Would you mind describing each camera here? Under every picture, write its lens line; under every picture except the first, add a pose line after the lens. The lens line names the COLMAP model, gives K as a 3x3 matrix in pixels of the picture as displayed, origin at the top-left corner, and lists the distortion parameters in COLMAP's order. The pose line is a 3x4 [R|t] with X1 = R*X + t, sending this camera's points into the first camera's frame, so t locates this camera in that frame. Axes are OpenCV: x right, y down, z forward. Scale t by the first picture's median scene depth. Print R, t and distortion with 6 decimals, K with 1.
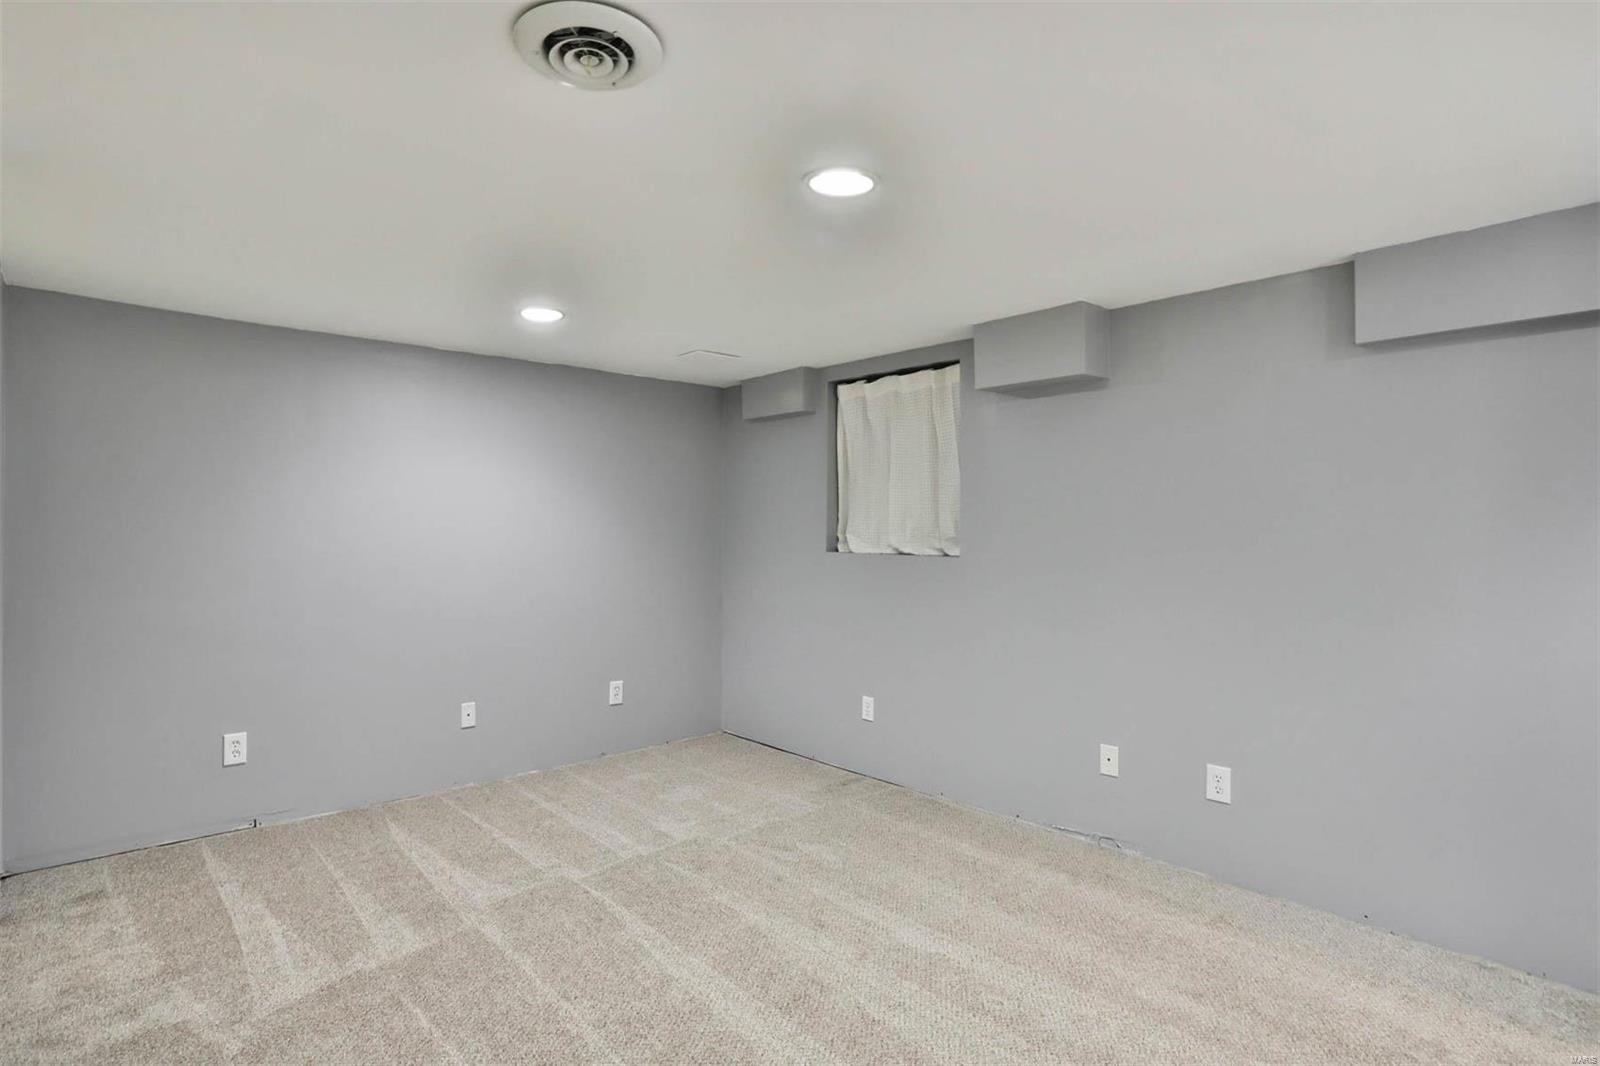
lens RADIAL K [[806.1, 0, 798.6], [0, 806.1, 527.5], [0, 0, 1]] dist [-0.019262, 0.002058]
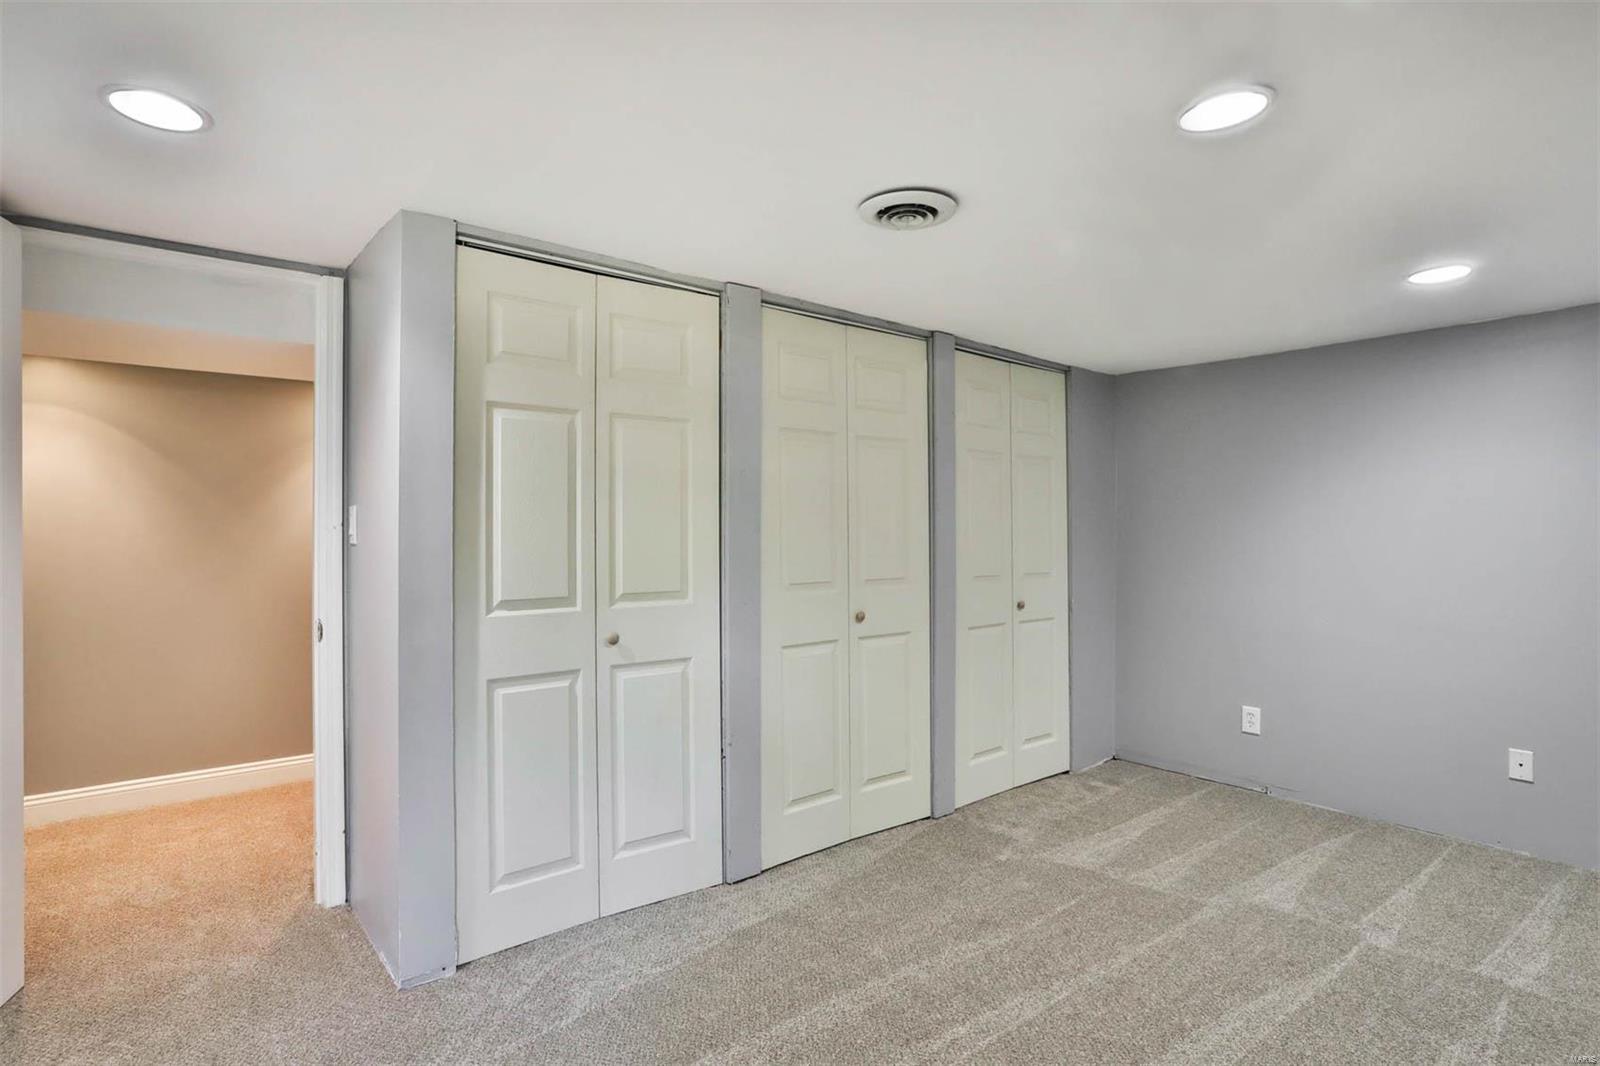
lens RADIAL K [[806.1, 0, 798.9], [0, 806.1, 537.0], [0, 0, 1]] dist [-0.019262, 0.002058]
pose [[-0.041681, -0.000651, -0.999131, 0.611471], [0.001084, 0.999999, -0.000696, -0.005748], [0.999130, -0.001112, -0.041680, 0.410219]]
